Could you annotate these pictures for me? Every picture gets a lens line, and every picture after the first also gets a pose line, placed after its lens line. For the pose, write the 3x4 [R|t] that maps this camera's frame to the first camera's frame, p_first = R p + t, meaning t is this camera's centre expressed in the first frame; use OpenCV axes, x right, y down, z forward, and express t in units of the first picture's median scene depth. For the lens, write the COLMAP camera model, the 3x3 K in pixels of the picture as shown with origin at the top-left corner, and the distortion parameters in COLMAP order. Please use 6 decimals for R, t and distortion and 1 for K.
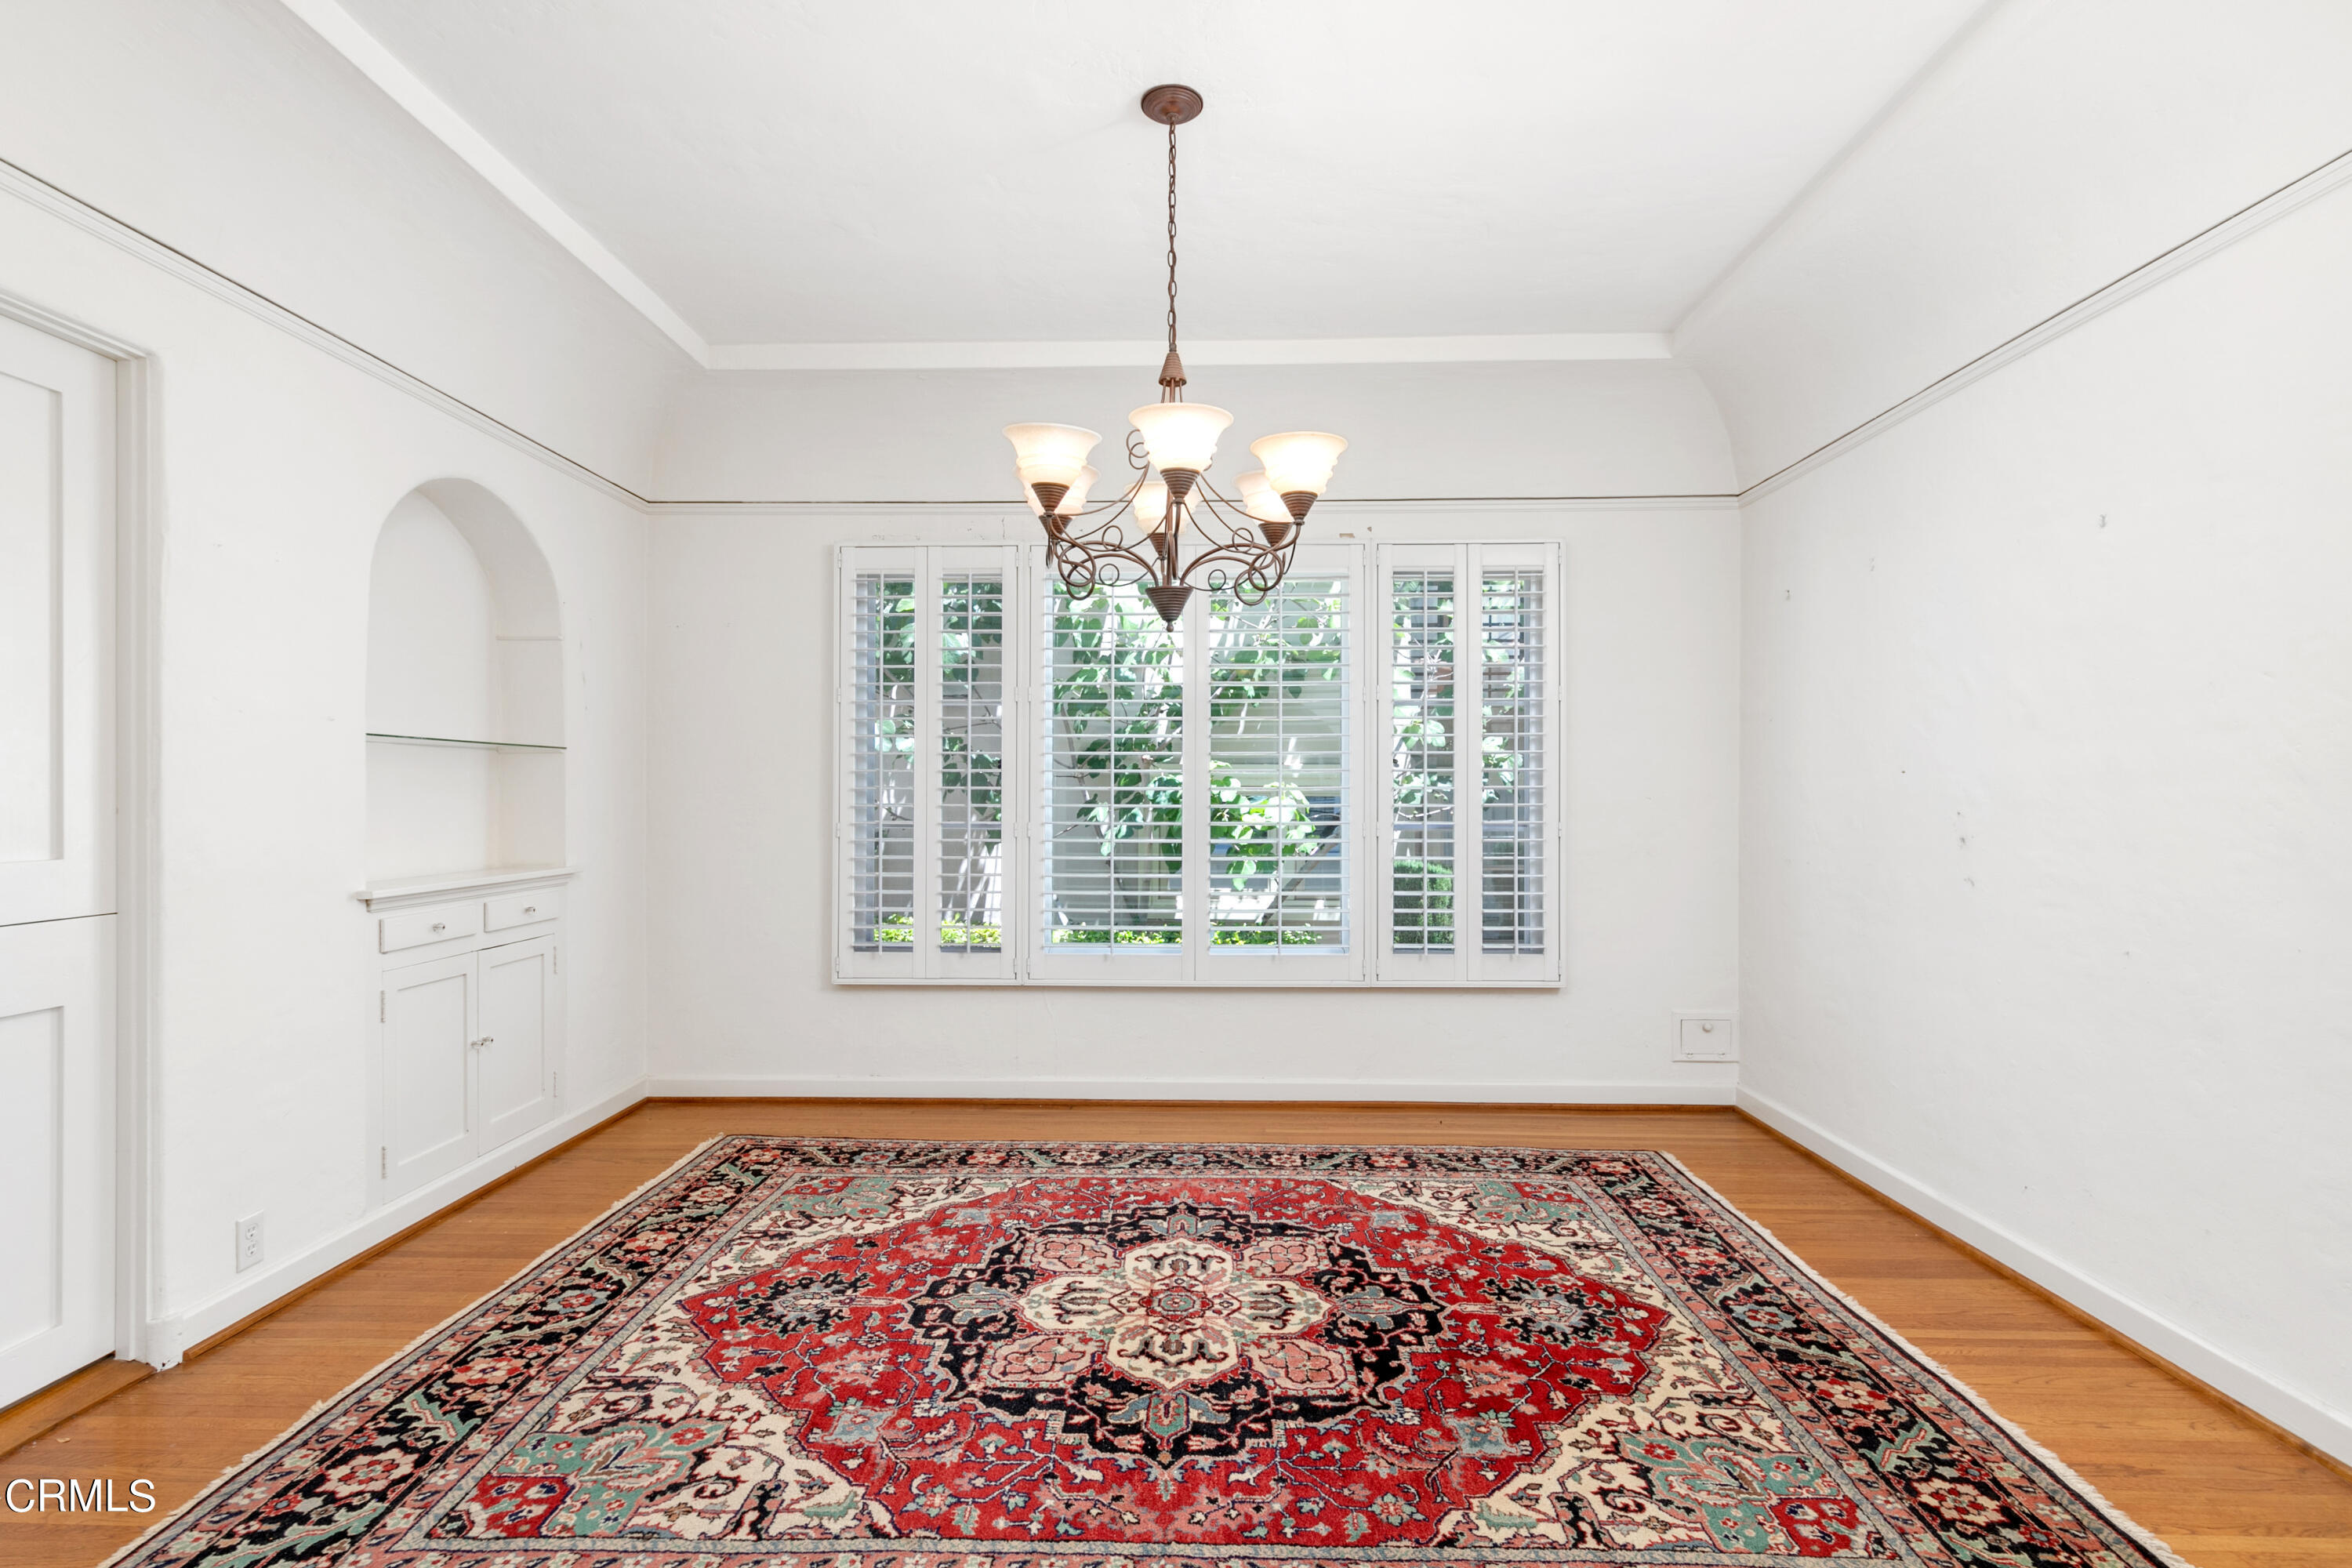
lens RADIAL K [[1149.2, 0, 1180.4], [0, 1149.2, 786.2], [0, 0, 1]] dist [-0.003593, 0.000125]
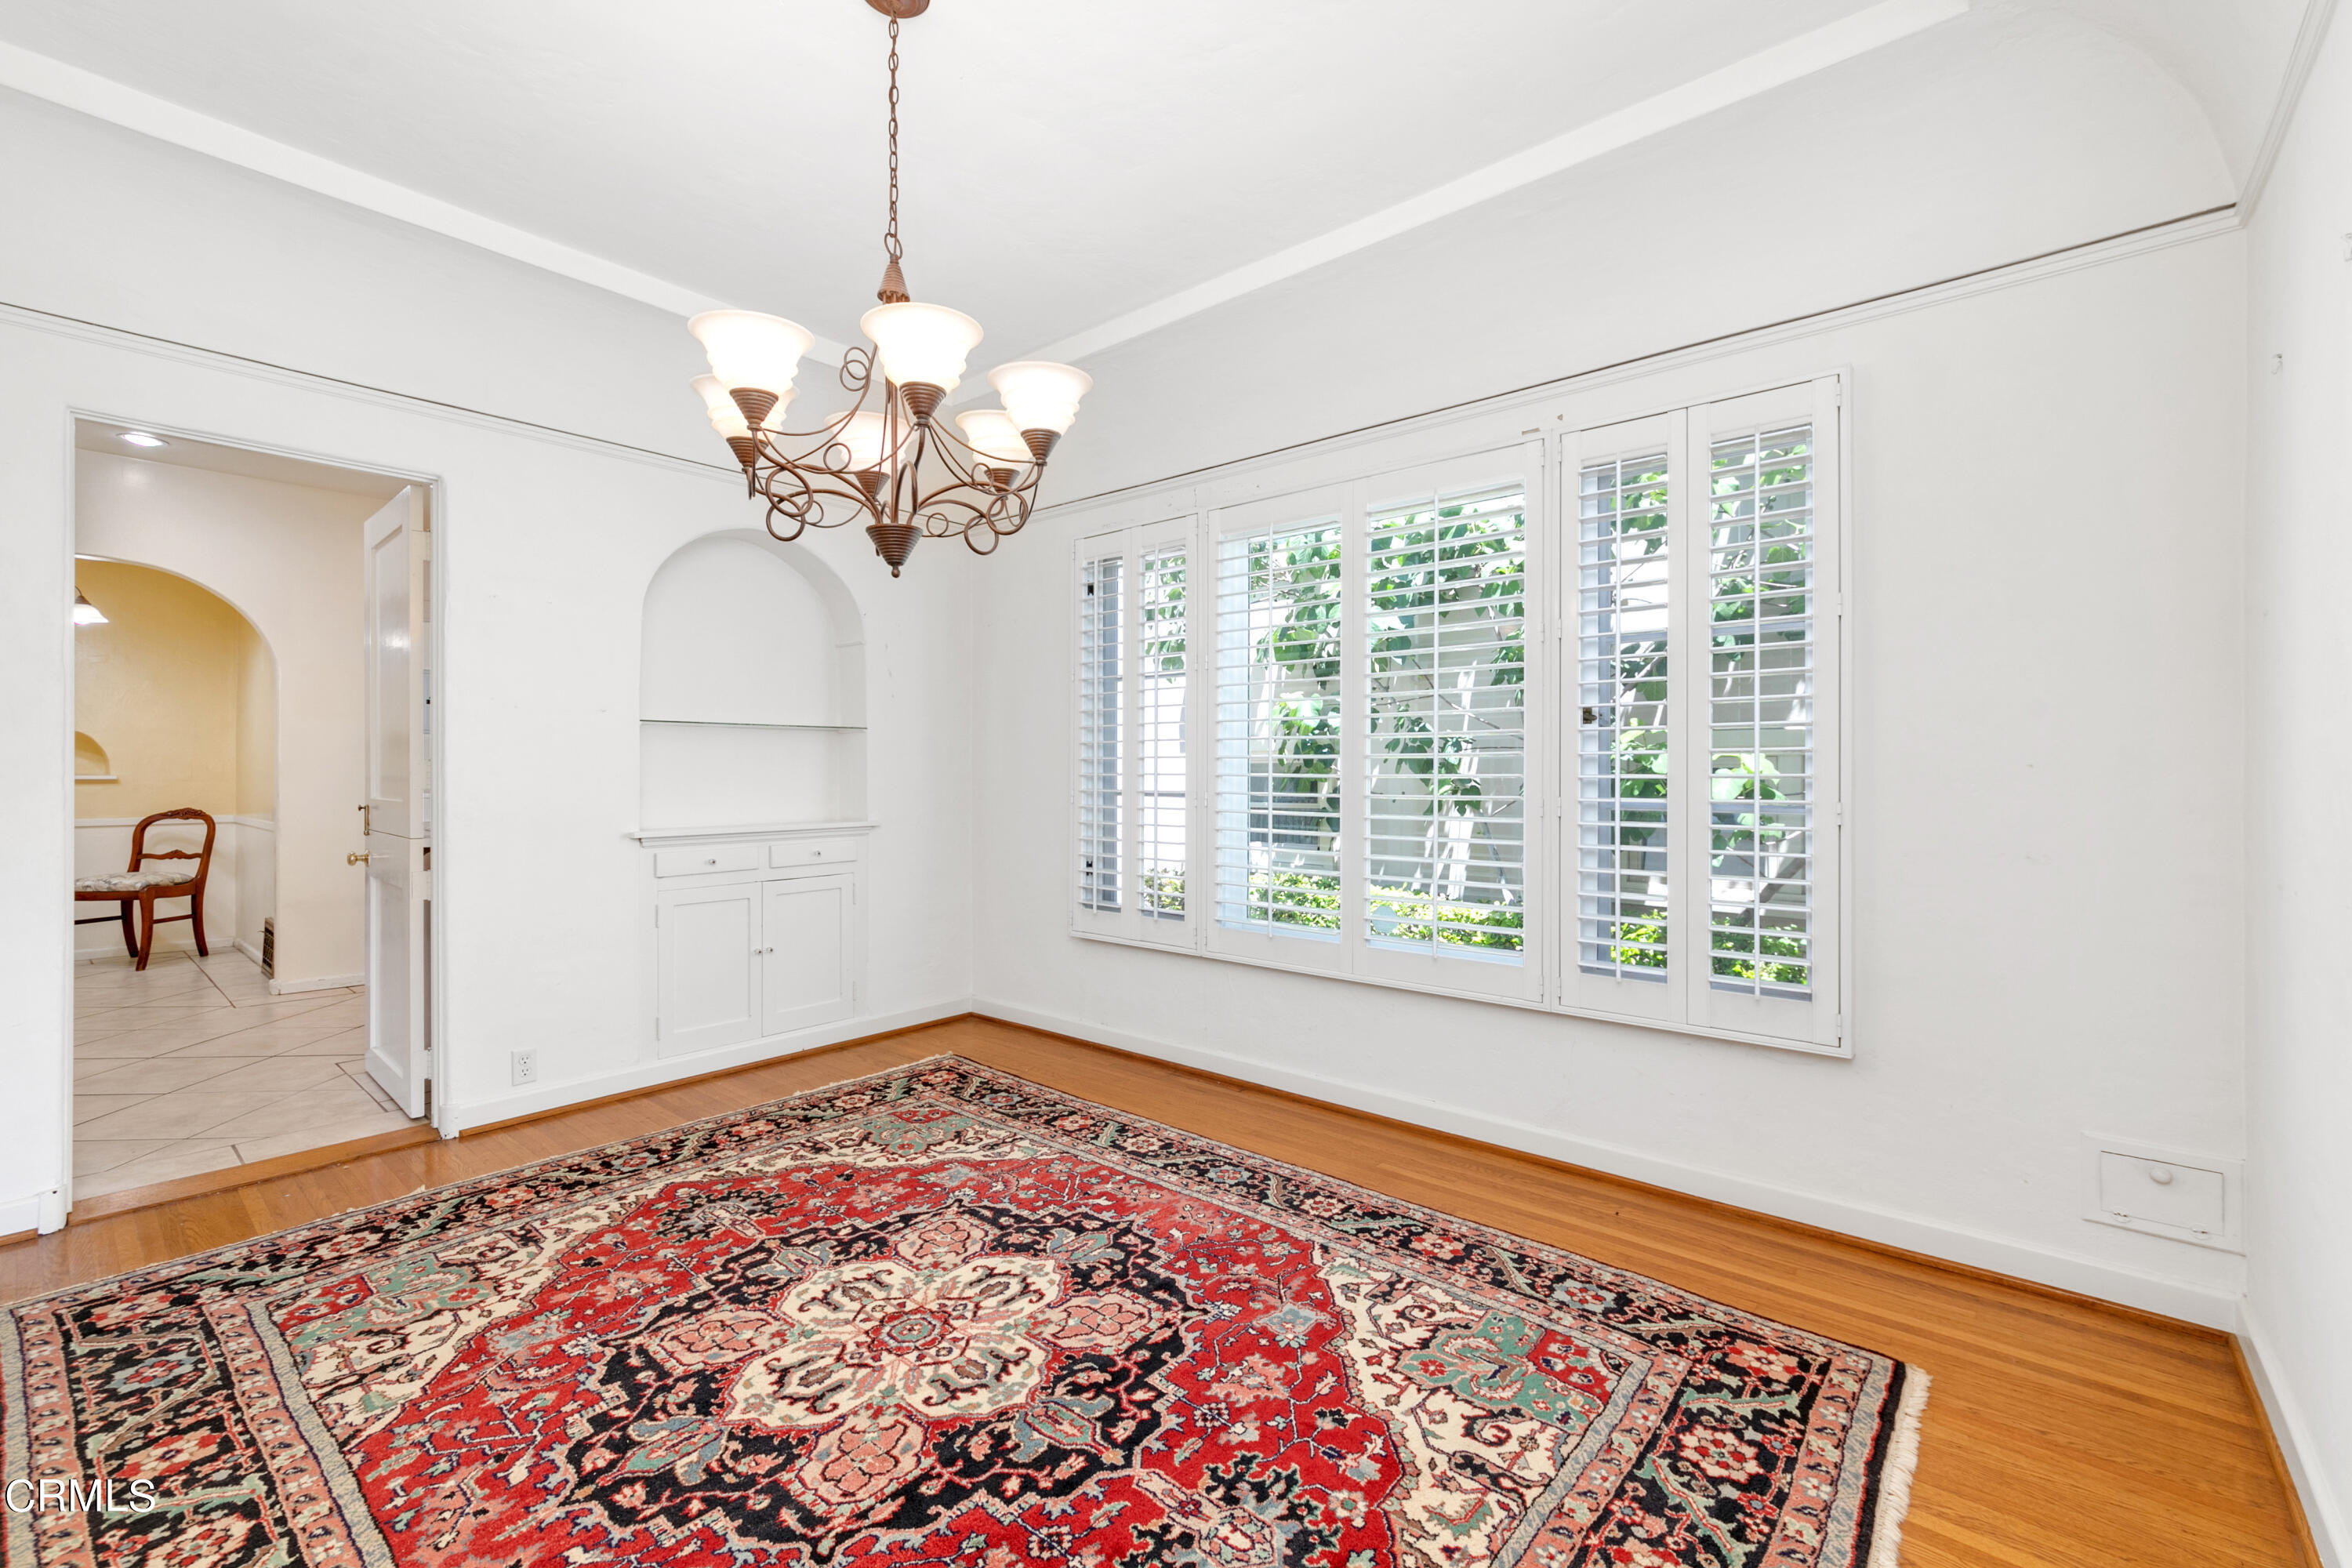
lens RADIAL K [[1005.3, 0, 1172.9], [0, 1005.3, 765.4], [0, 0, 1]] dist [-0.006447, 0.000683]
pose [[0.775071, -0.002033, -0.631871, 0.613203], [0.005540, 0.999978, 0.003578, 0.008850], [0.631850, -0.006274, 0.775065, 0.498555]]
